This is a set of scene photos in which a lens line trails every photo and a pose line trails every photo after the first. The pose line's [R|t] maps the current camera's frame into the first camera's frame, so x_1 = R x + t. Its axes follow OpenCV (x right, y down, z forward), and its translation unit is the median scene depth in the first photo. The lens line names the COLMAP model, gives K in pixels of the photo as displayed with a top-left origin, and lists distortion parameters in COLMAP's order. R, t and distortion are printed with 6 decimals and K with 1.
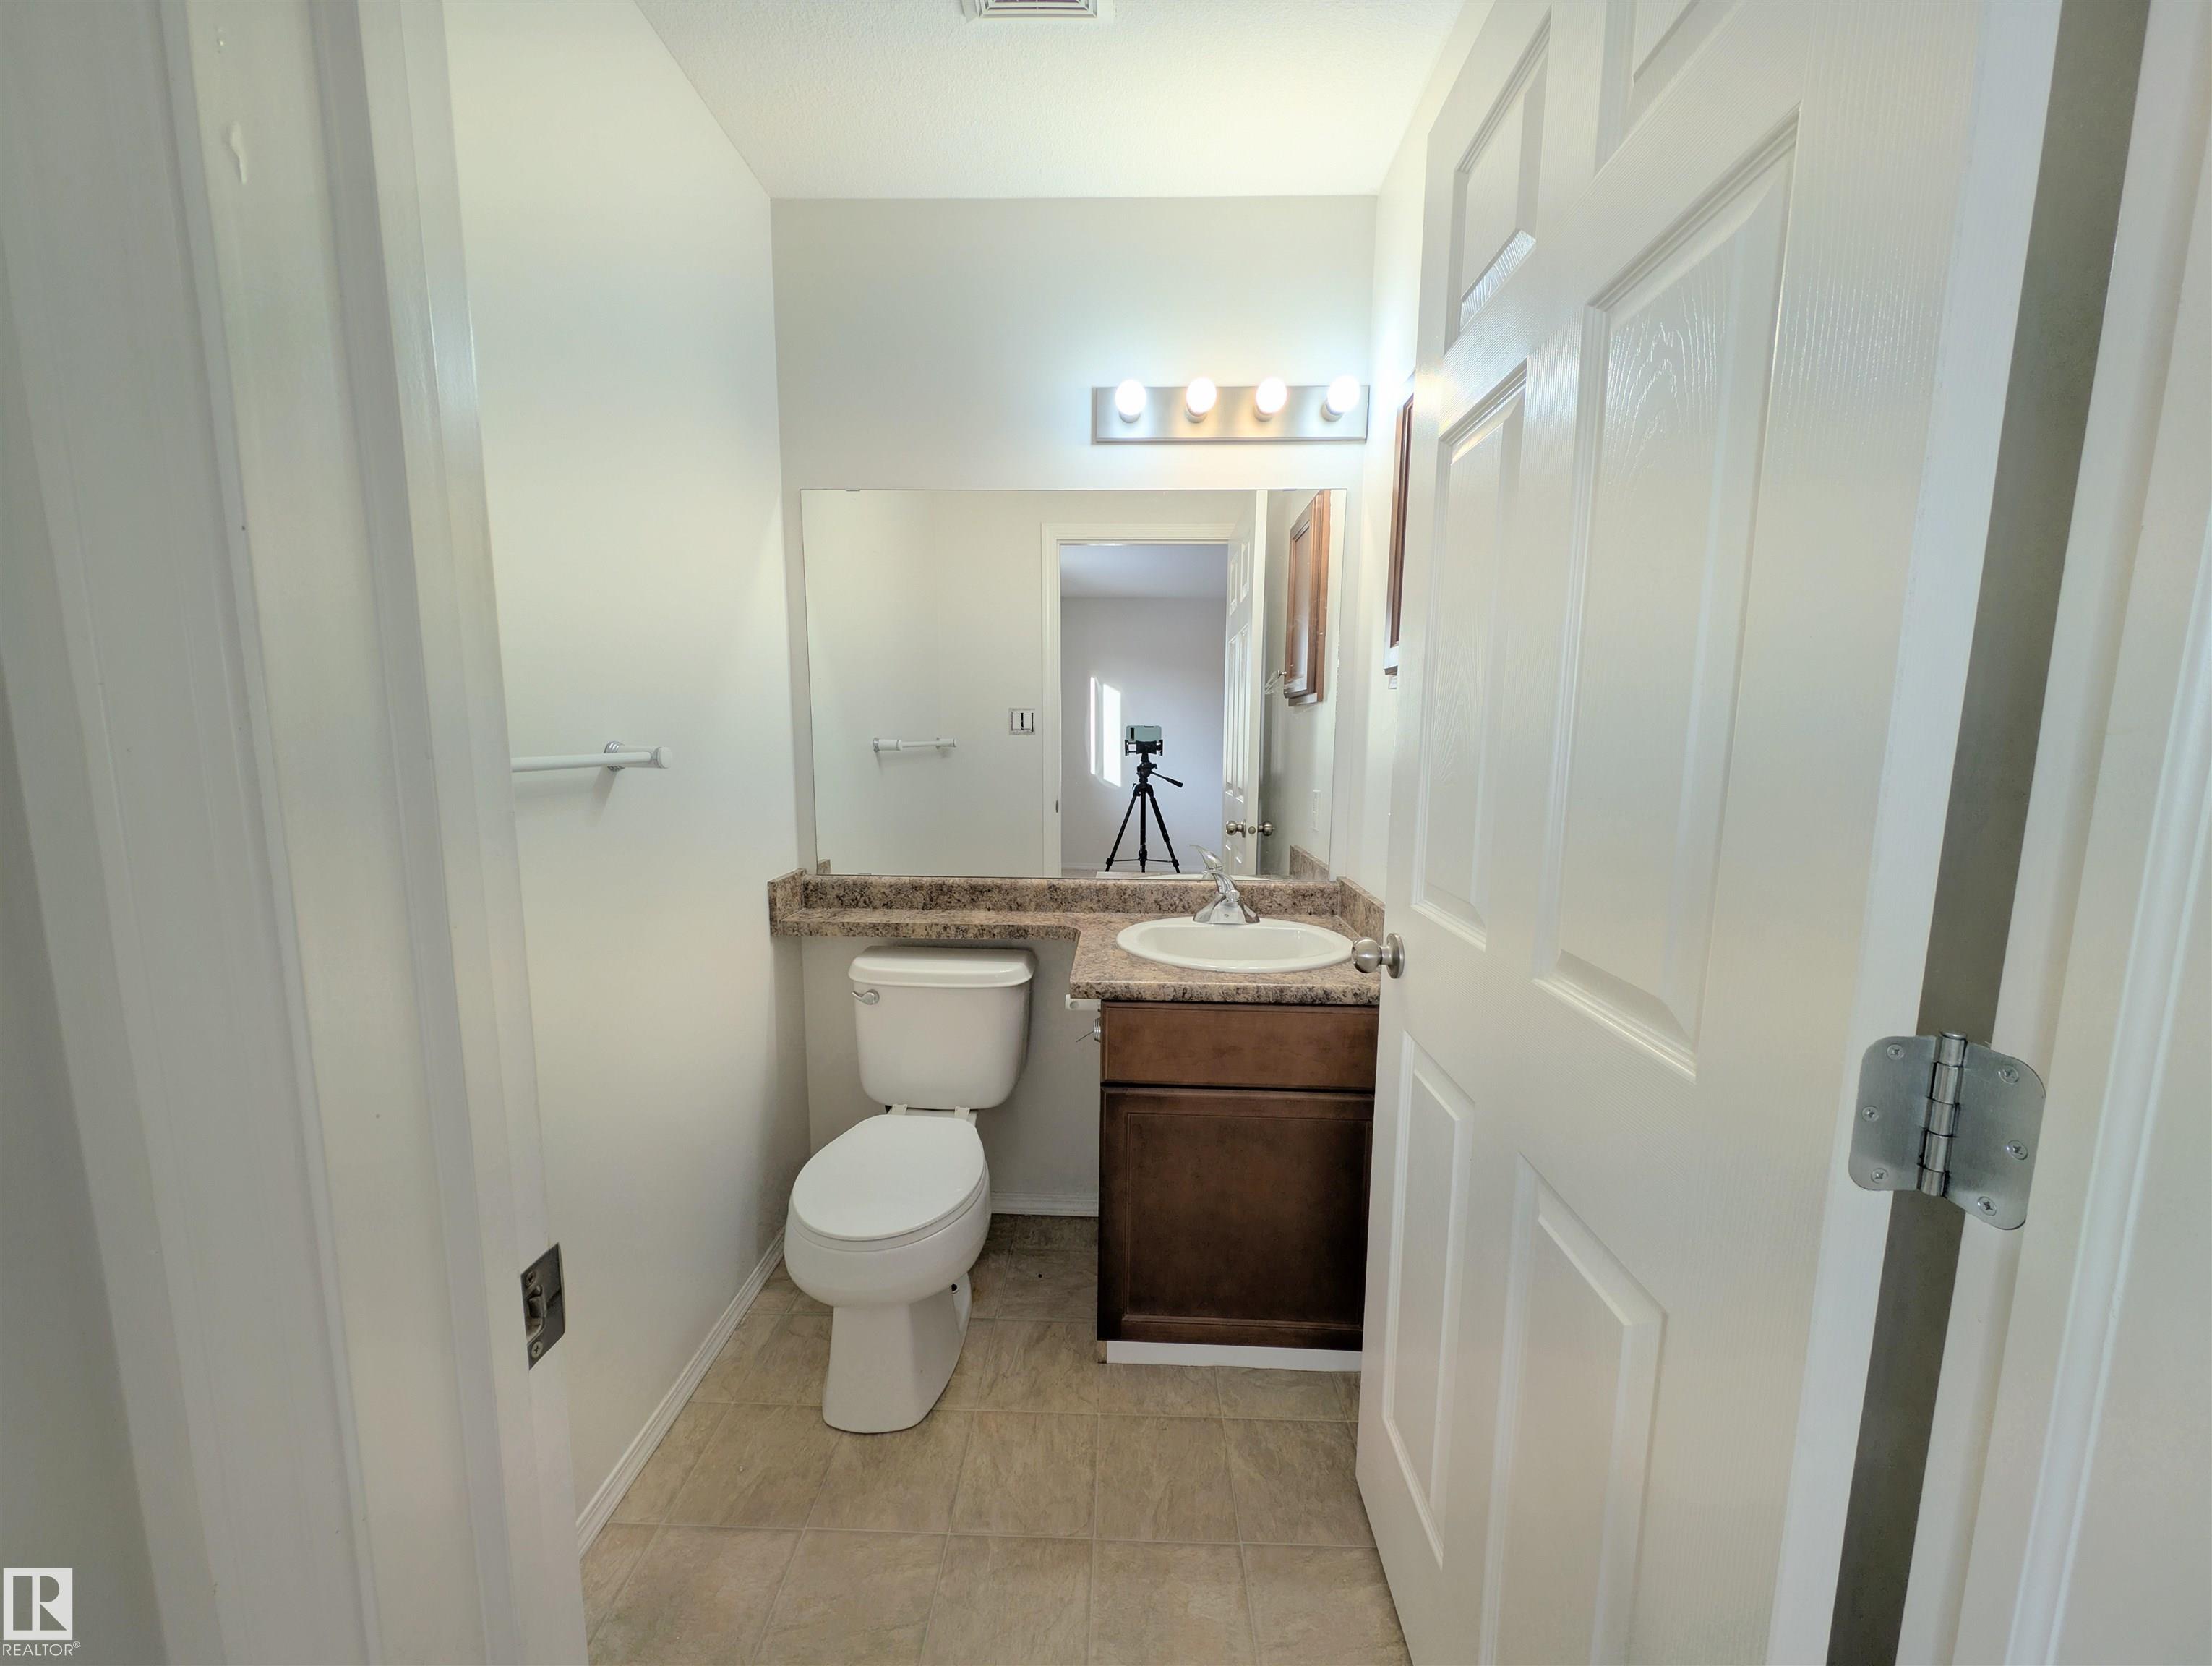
lens RADIAL K [[776.7, 0, 1105.9], [0, 776.7, 830.2], [0, 0, 1]] dist [-0.000283, 0.000000]
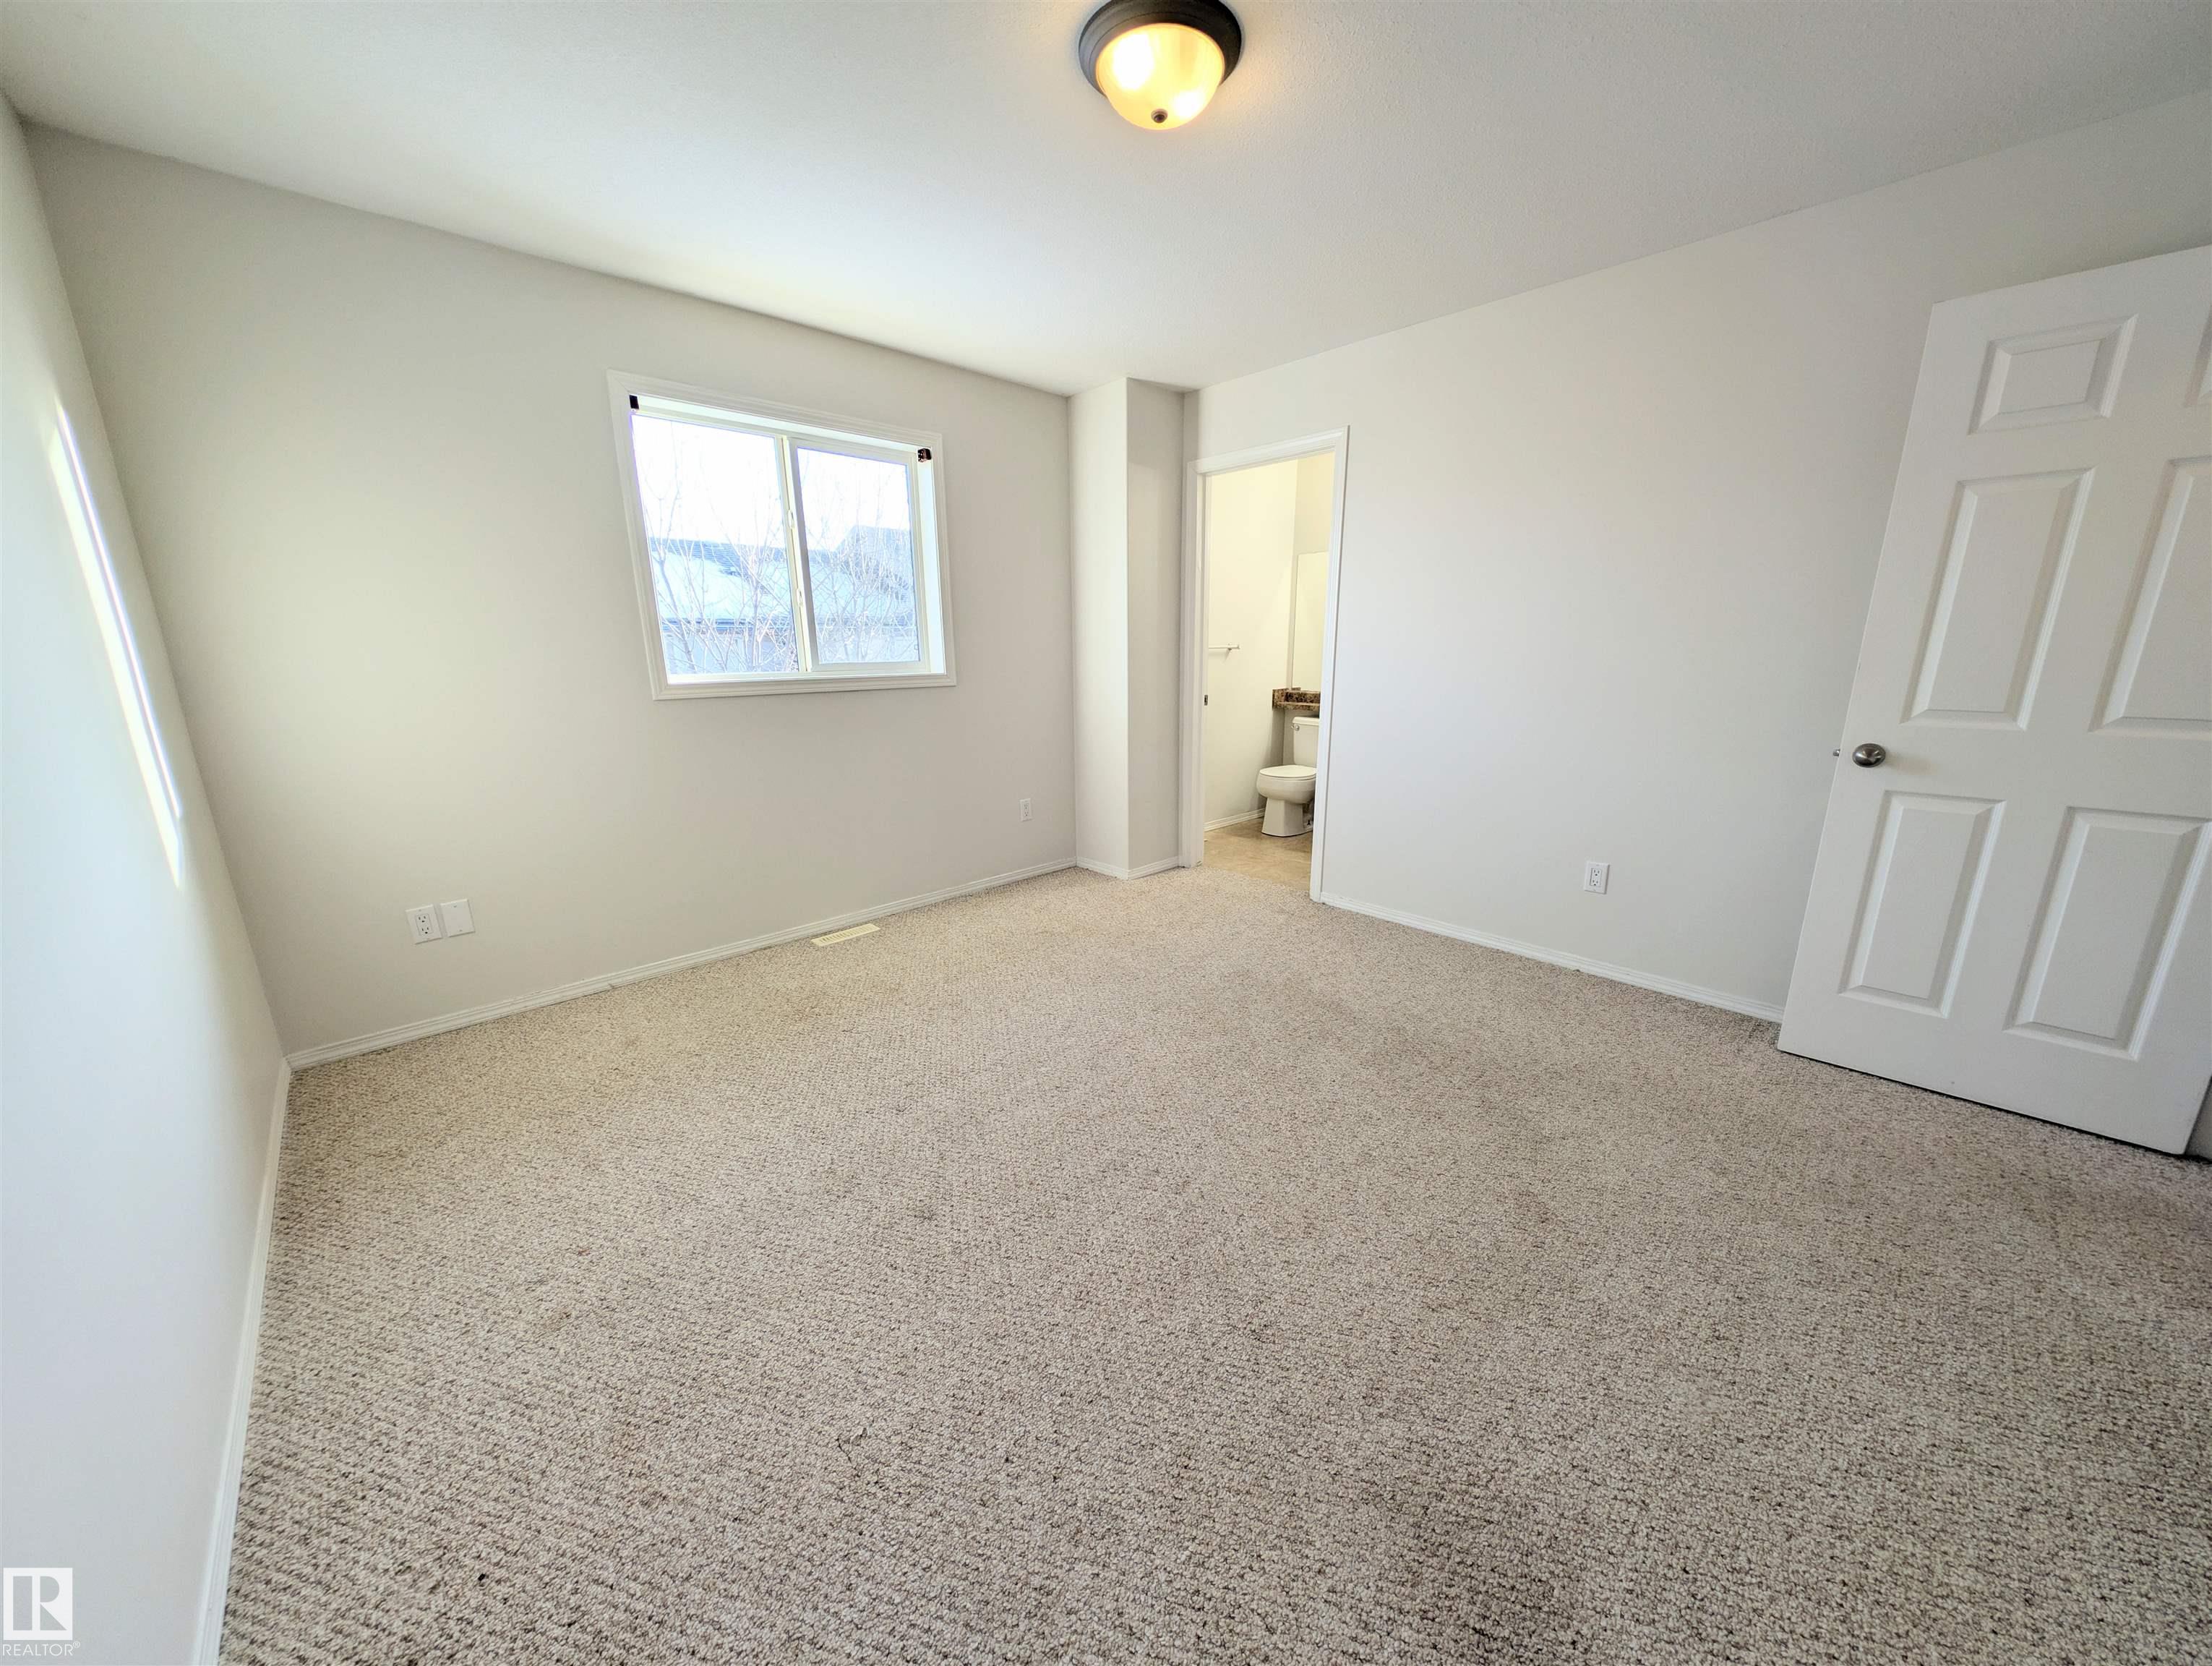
lens RADIAL K [[776.7, 0, 1107.3], [0, 776.7, 830.7], [0, 0, 1]] dist [-0.000283, 0.000000]
pose [[0.715684, 0.151337, -0.681831, 1.202502], [-0.071003, 0.986949, 0.144532, 0.211255], [0.694806, -0.055027, 0.717089, -1.583503]]
